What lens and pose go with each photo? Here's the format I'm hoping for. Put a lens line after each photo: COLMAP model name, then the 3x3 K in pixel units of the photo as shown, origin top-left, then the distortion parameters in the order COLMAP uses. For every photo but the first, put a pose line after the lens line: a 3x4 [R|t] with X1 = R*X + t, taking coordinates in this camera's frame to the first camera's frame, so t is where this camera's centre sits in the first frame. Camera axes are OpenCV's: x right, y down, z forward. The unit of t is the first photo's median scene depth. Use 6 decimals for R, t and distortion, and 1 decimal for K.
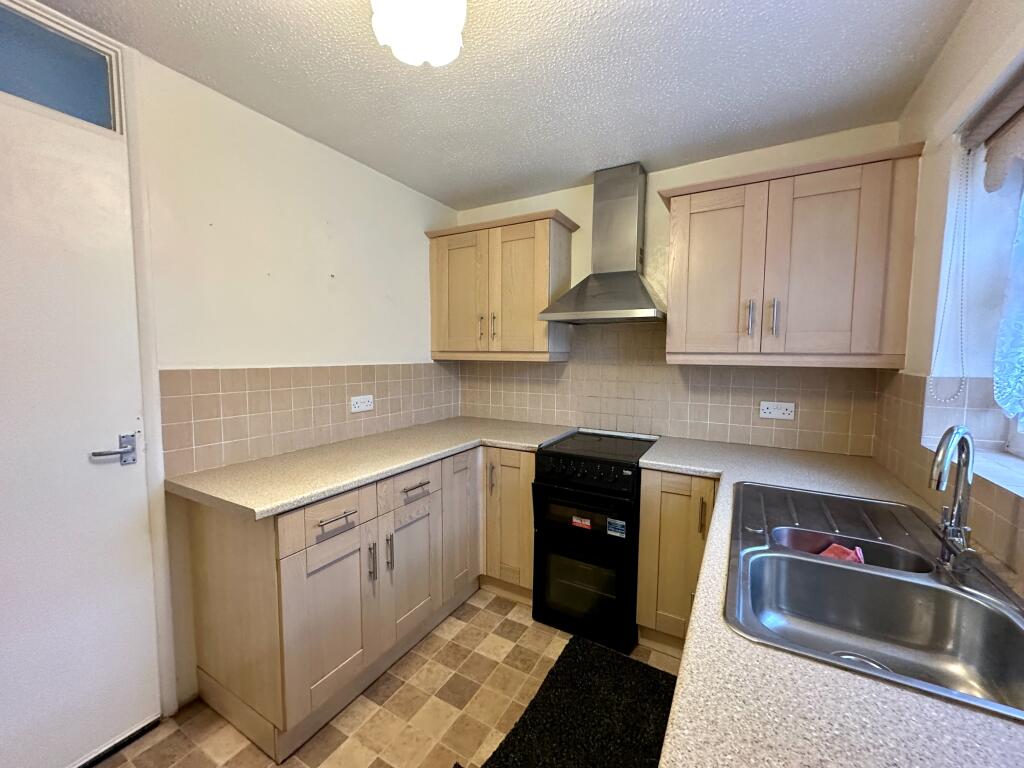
lens RADIAL K [[410.1, 0, 513.8], [0, 410.1, 383.8], [0, 0, 1]] dist [0.002300, 0.000212]
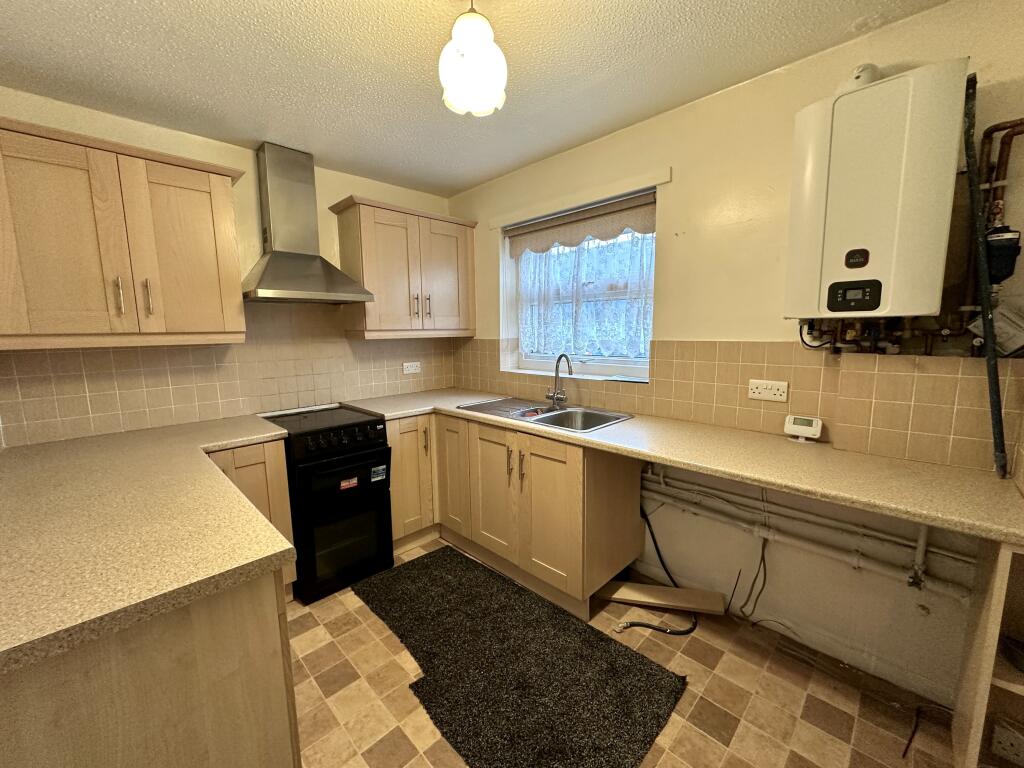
lens RADIAL K [[410.1, 0, 513.3], [0, 410.1, 382.5], [0, 0, 1]] dist [0.002300, 0.000212]
pose [[0.265082, -0.136090, 0.954574, -0.726526], [0.090893, 0.989108, 0.115773, -0.022650], [-0.959932, 0.056075, 0.274564, 0.239777]]
